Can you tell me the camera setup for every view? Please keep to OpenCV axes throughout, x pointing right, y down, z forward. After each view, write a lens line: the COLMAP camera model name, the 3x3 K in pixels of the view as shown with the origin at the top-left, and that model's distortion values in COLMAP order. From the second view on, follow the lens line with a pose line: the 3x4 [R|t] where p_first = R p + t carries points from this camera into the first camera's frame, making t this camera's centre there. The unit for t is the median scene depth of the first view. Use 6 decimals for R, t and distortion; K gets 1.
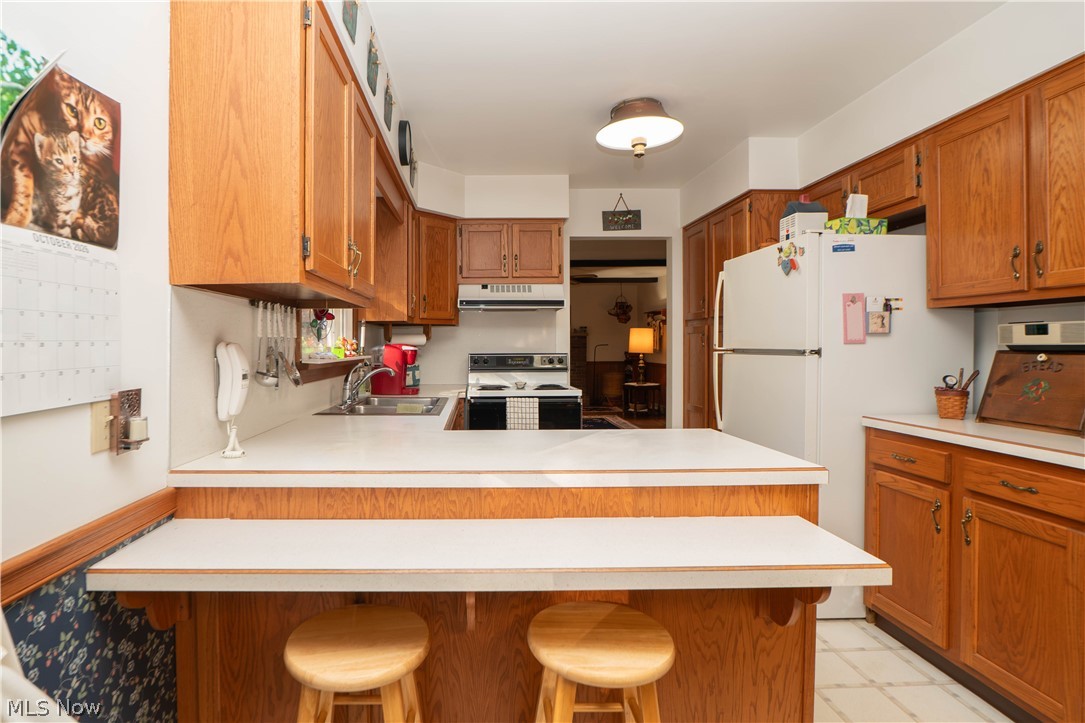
lens RADIAL K [[552.3, 0, 538.4], [0, 552.3, 361.3], [0, 0, 1]] dist [-0.045645, 0.000703]
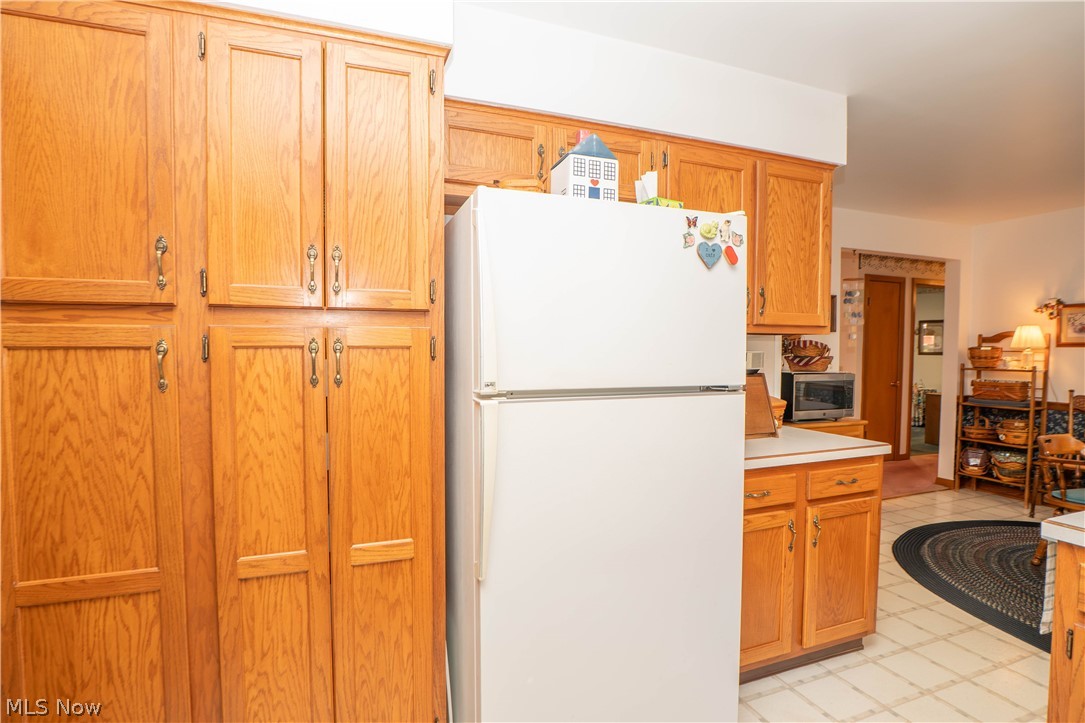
lens RADIAL K [[588.0, 0, 543.8], [0, 588.0, 387.7], [0, 0, 1]] dist [-0.077909, -0.000119]
pose [[-0.270028, -0.038881, 0.962067, -0.211008], [0.028509, 0.998423, 0.048352, -0.072291], [-0.962430, 0.040484, -0.268494, 1.825671]]
